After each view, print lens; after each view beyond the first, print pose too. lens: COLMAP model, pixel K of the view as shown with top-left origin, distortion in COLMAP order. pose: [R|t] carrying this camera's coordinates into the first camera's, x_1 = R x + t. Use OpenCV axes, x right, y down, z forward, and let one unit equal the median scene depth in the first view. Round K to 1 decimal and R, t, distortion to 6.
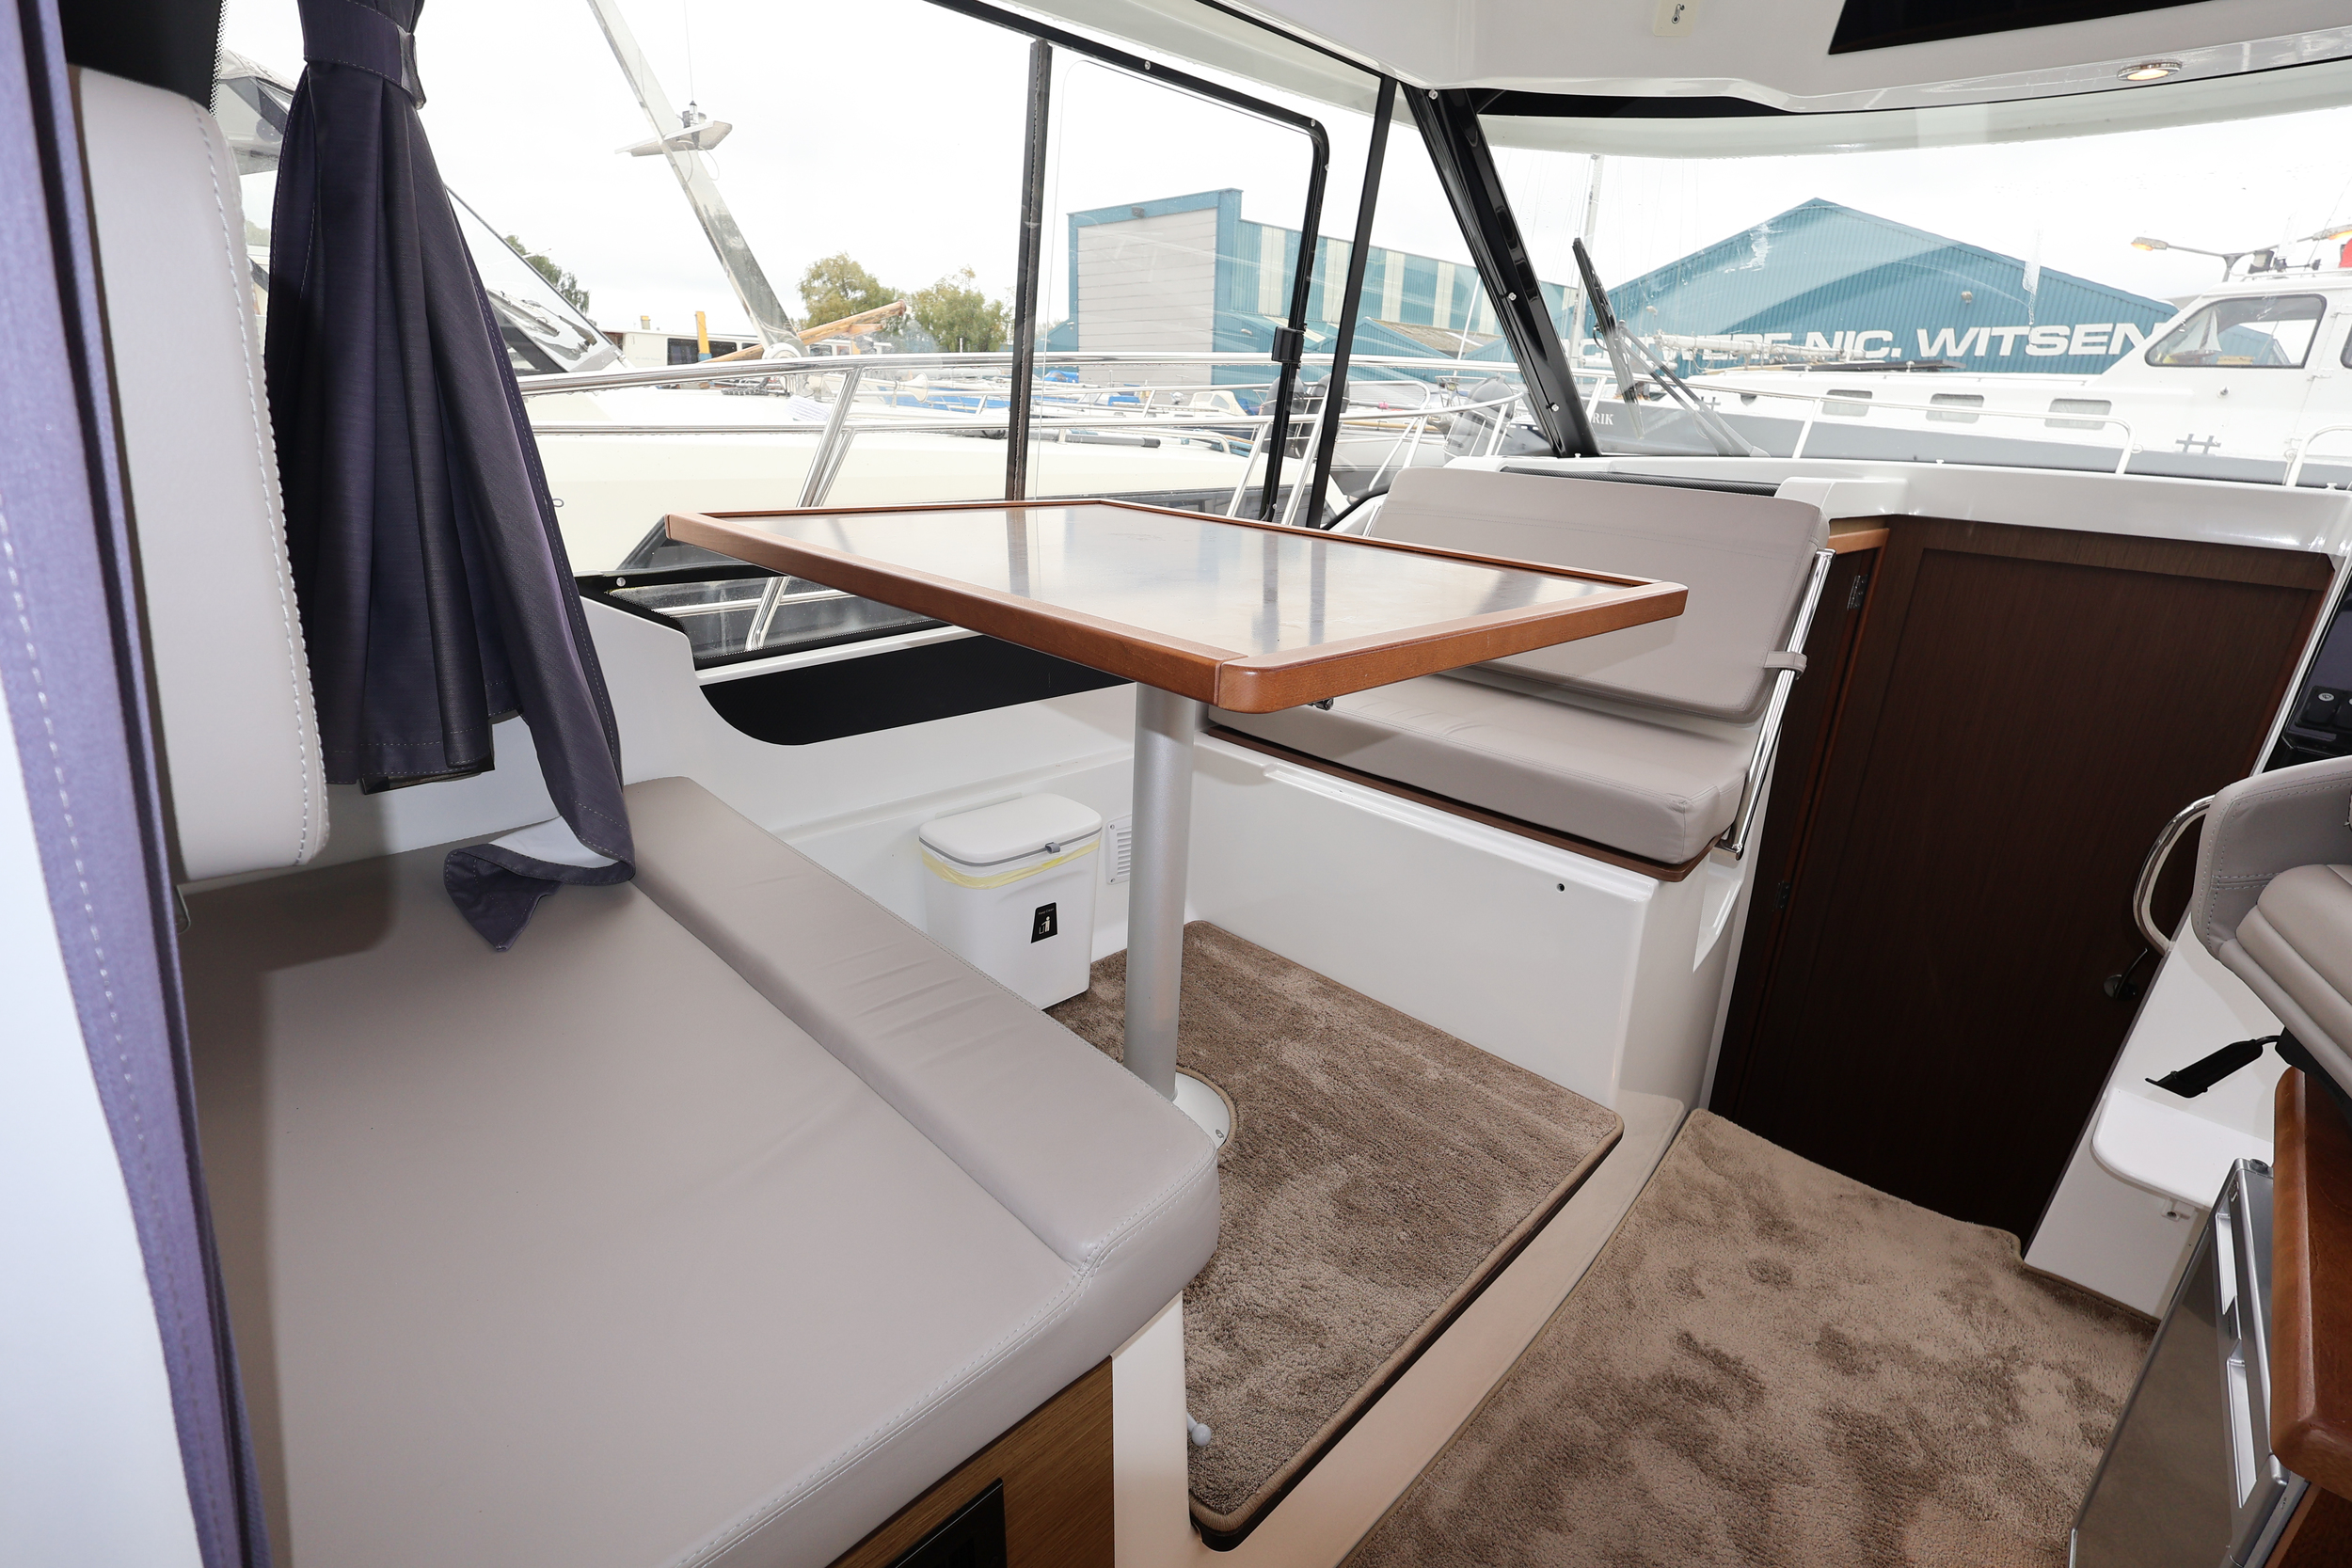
lens RADIAL K [[1084.3, 0, 1187.9], [0, 1084.3, 785.9], [0, 0, 1]] dist [-0.002476, 0.001363]
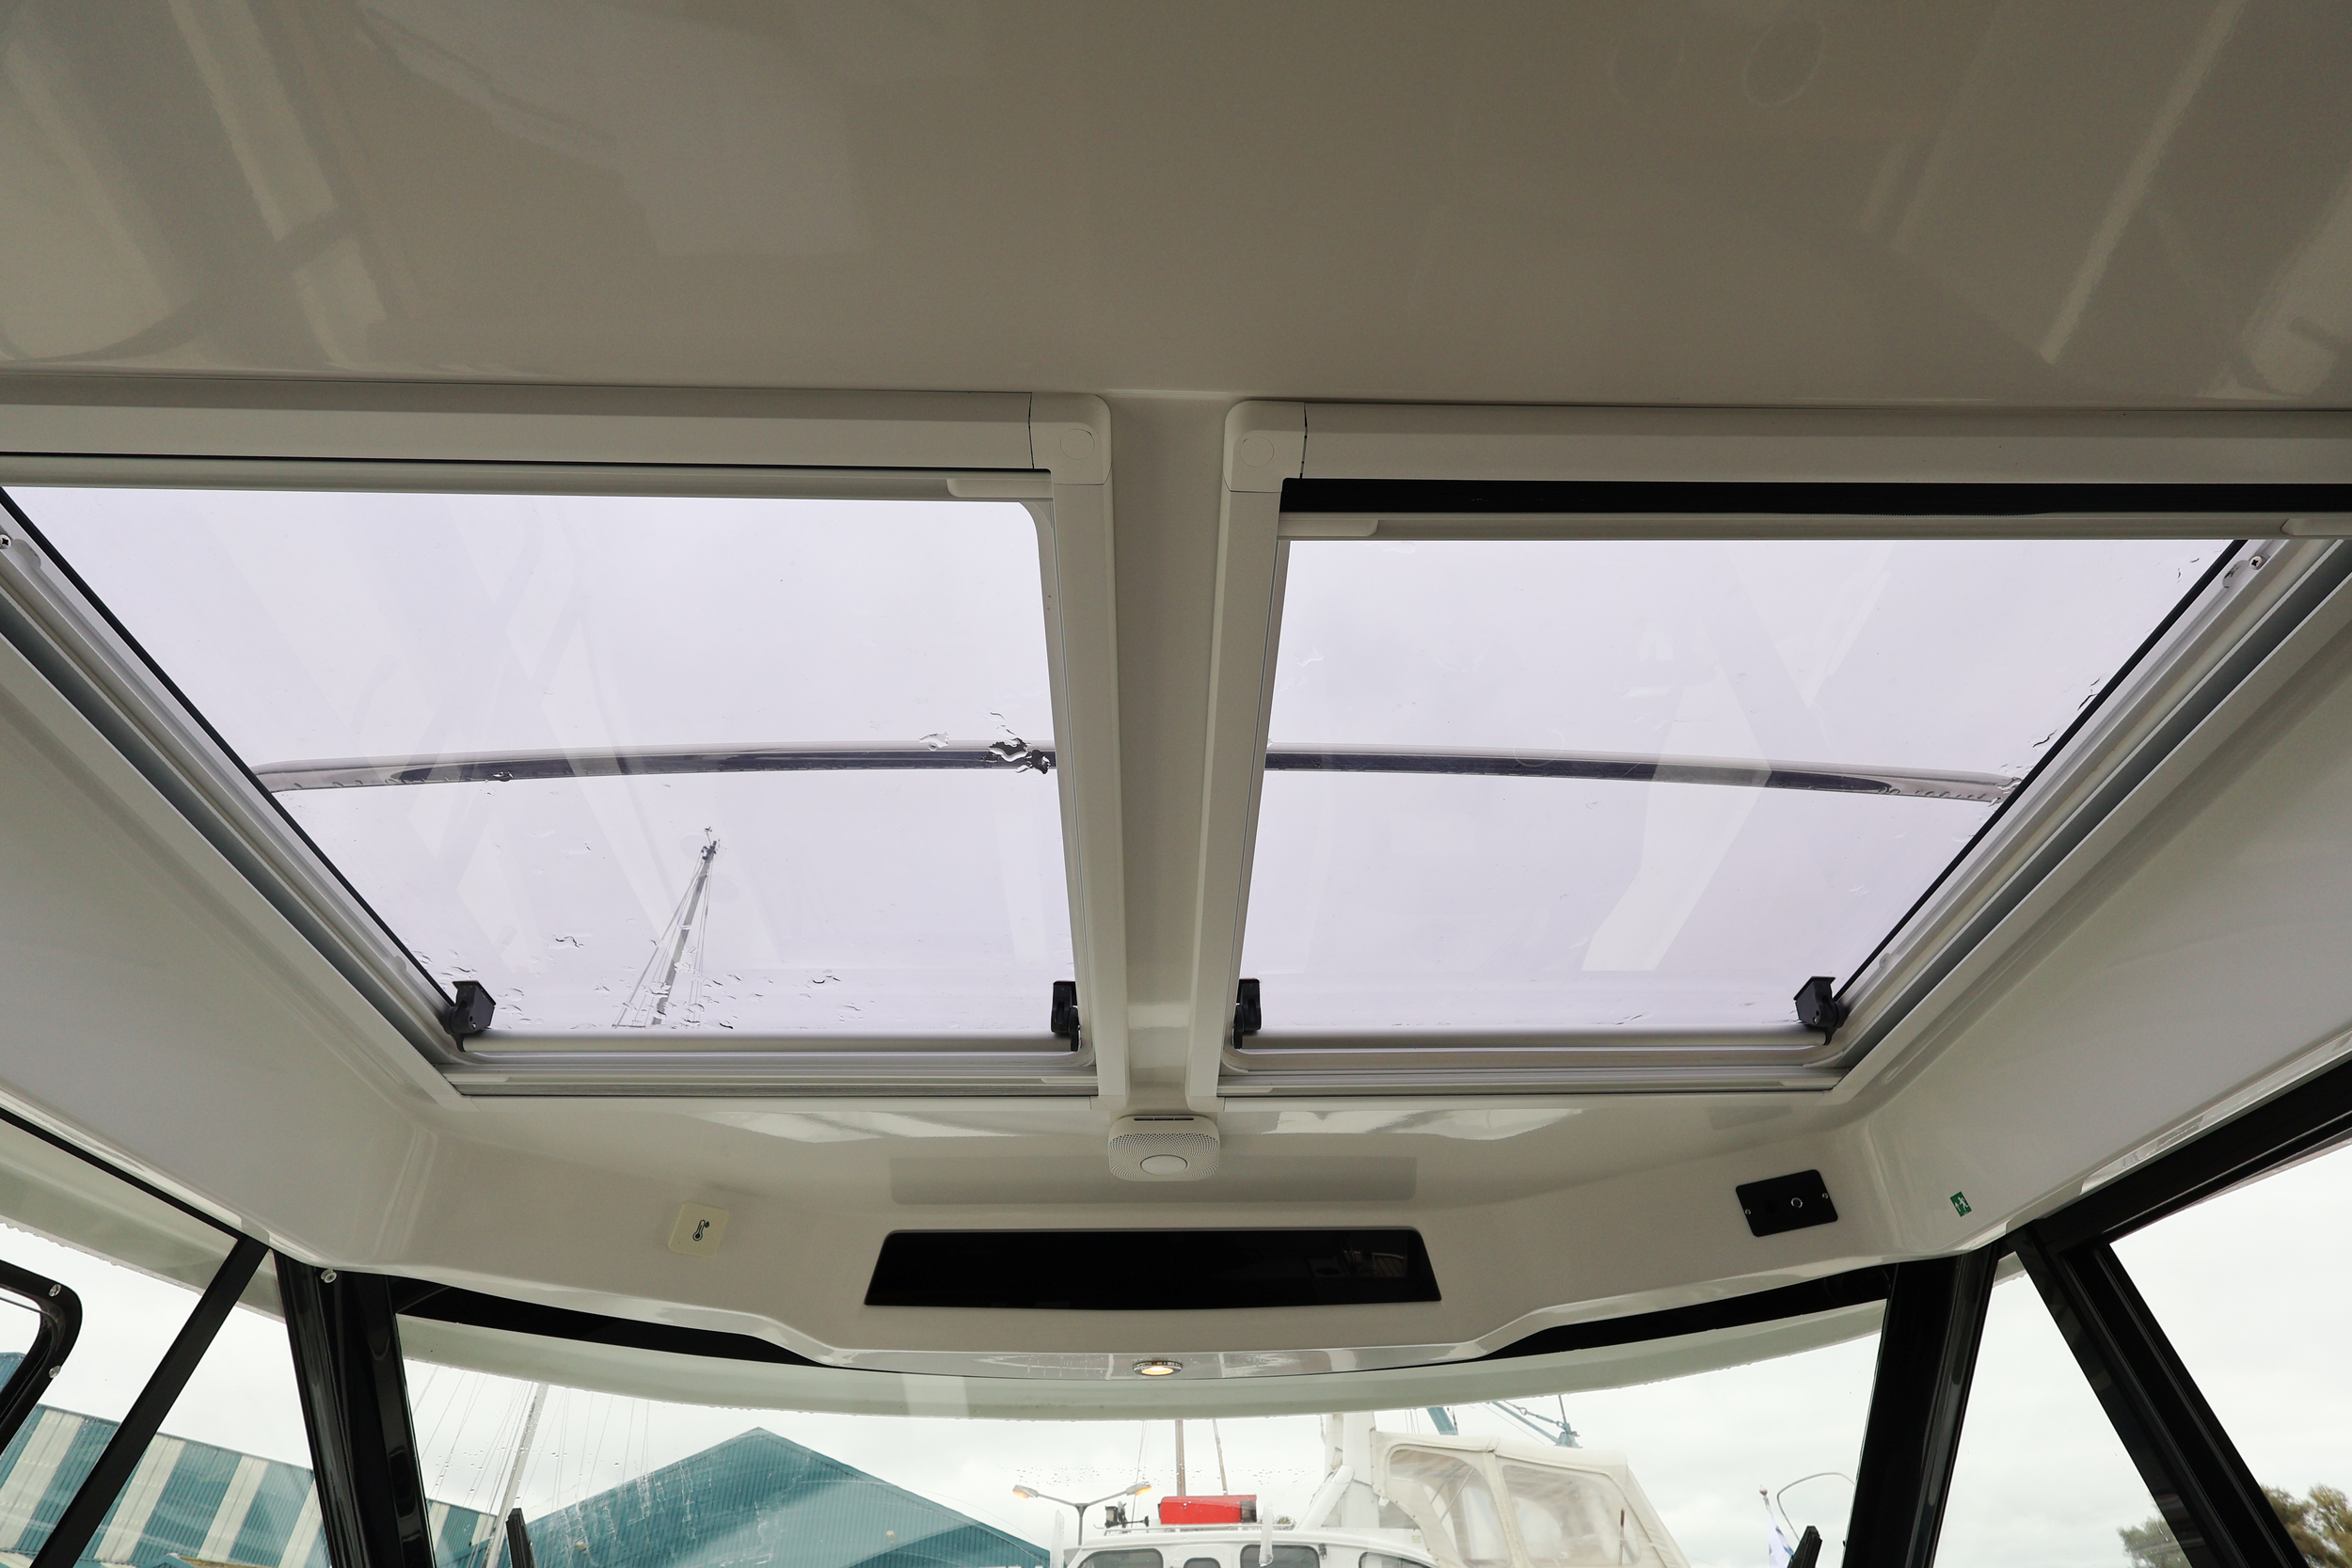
lens RADIAL K [[1084.3, 0, 1177.4], [0, 1084.3, 793.9], [0, 0, 1]] dist [-0.002476, 0.001363]
pose [[0.697720, 0.416937, 0.582538, 0.072601], [0.278212, 0.591642, -0.756675, -0.152978], [-0.660140, 0.690017, 0.296803, 0.235567]]
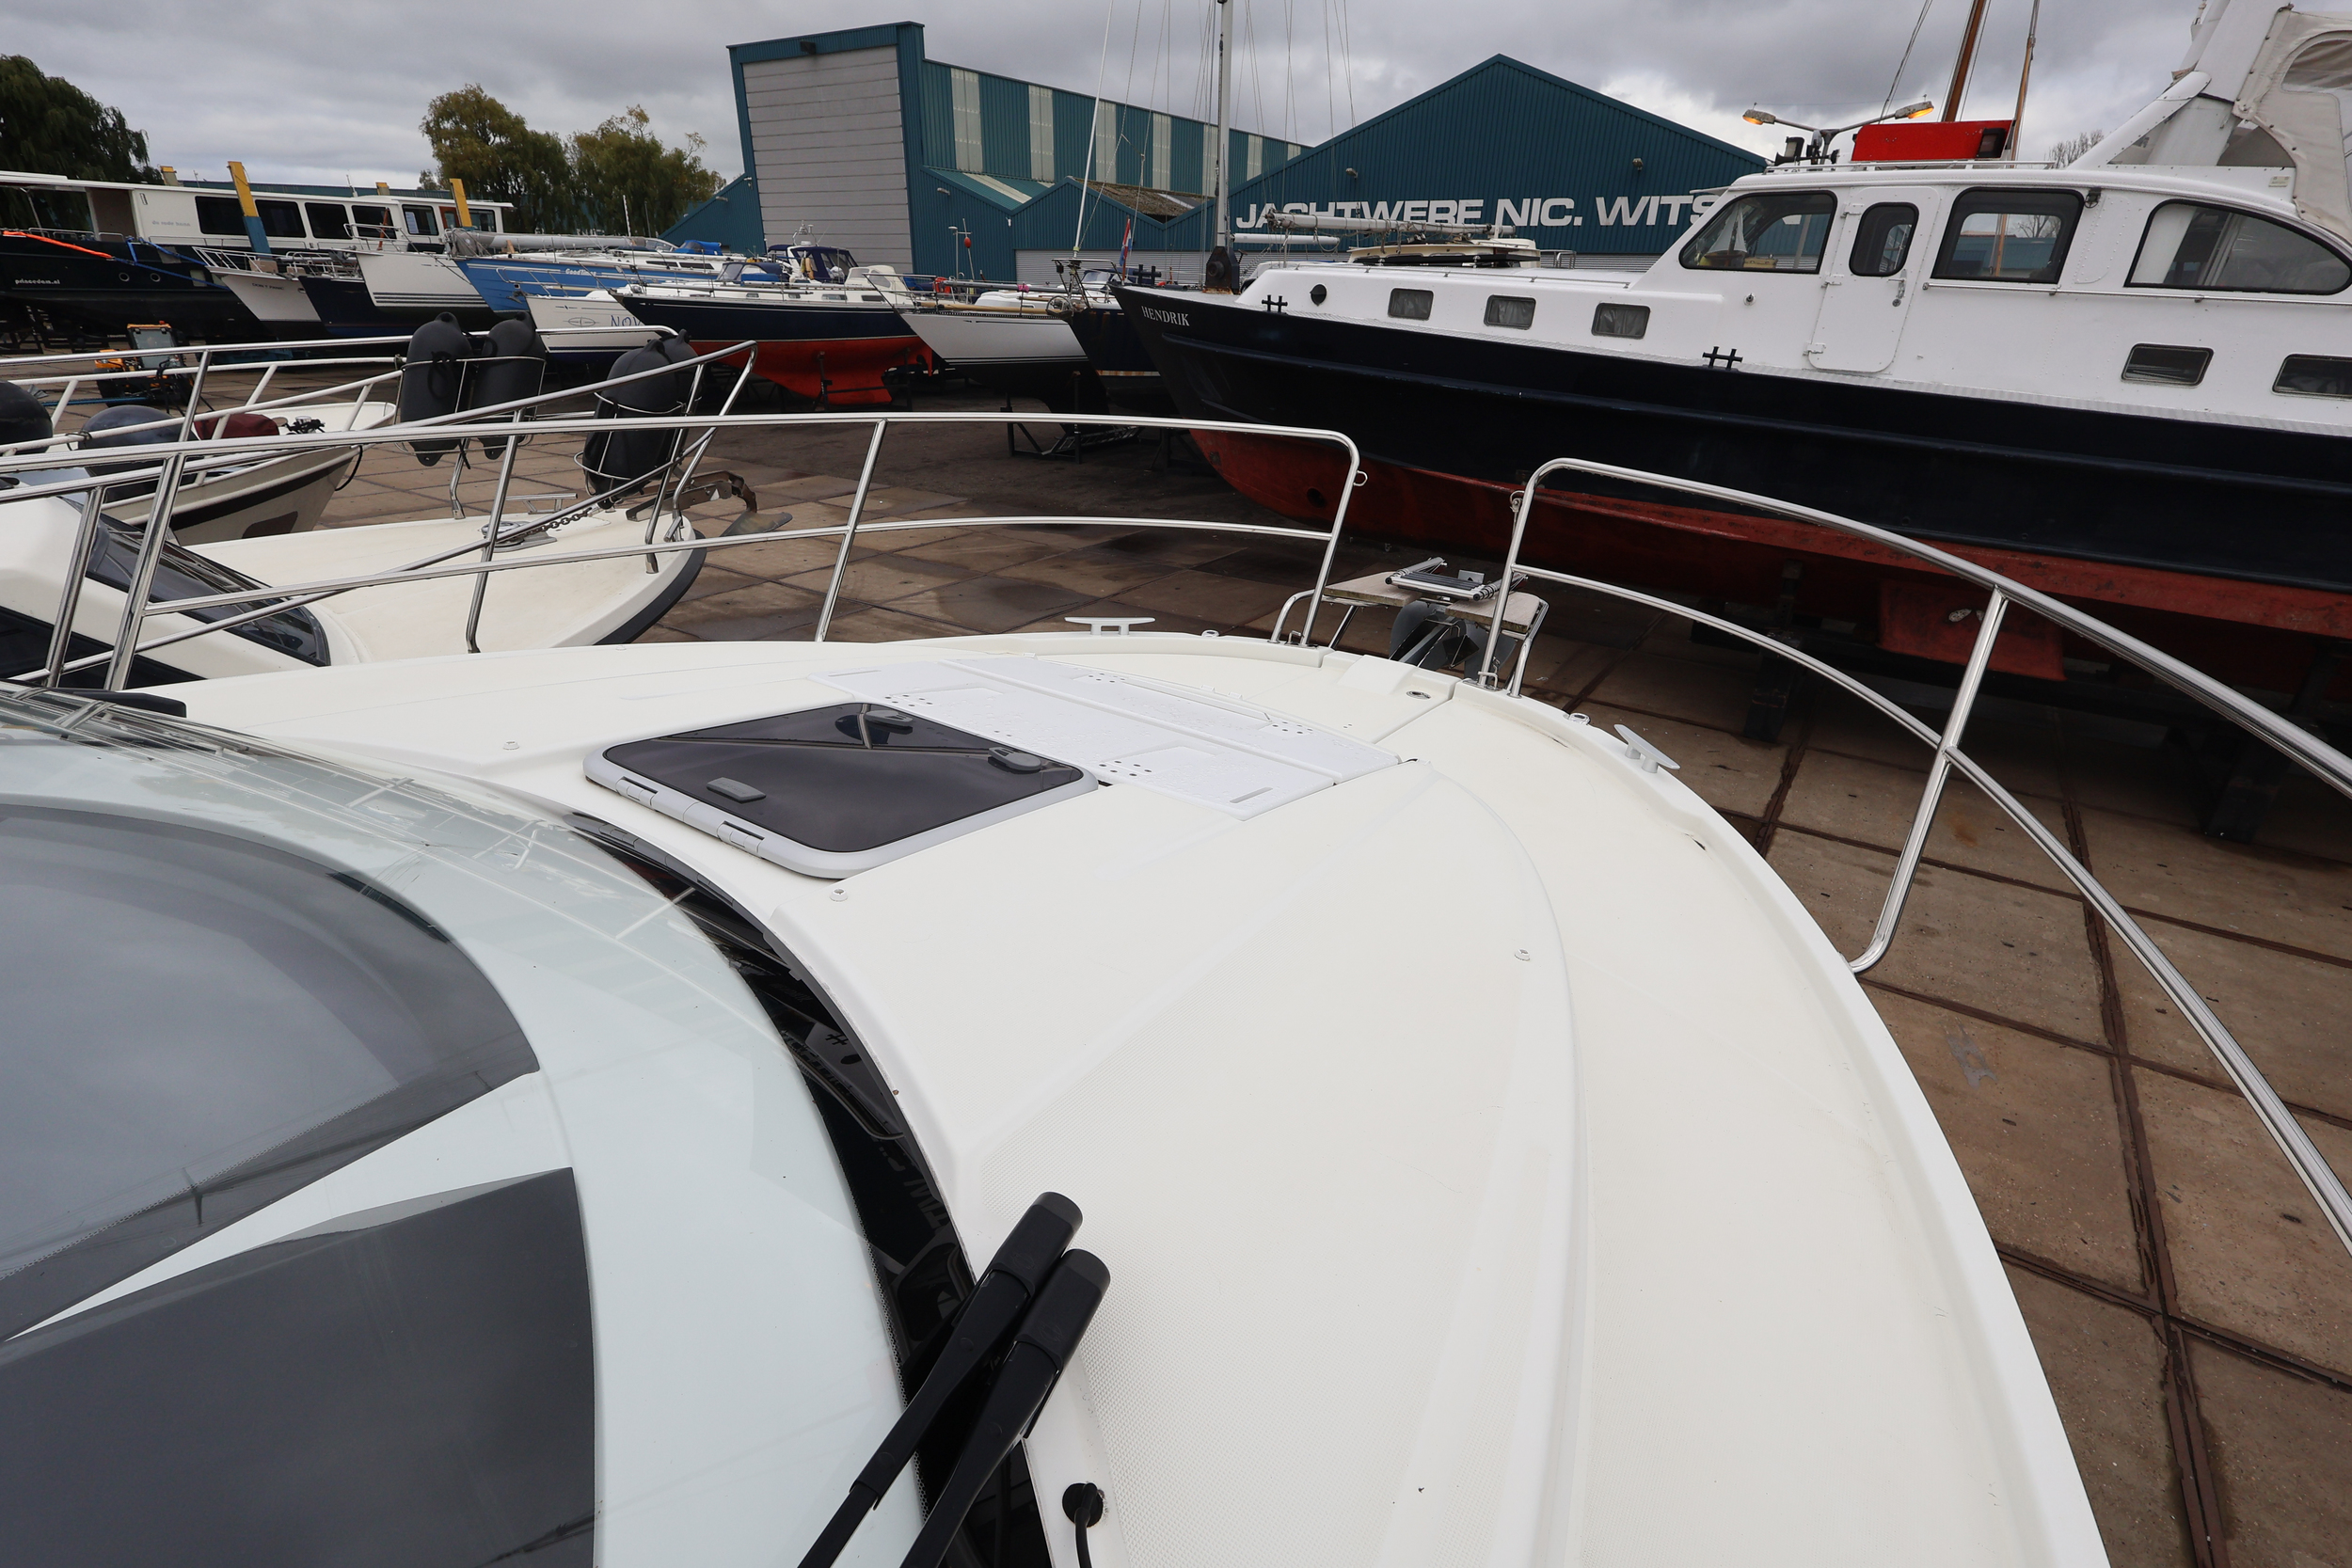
lens RADIAL K [[1084.3, 0, 1169.9], [0, 1084.3, 787.2], [0, 0, 1]] dist [-0.002476, 0.001363]
pose [[0.980657, -0.087145, 0.175263, 1.192922], [0.067527, 0.991073, 0.114951, -0.390961], [-0.183716, -0.100893, 0.977788, 0.606525]]
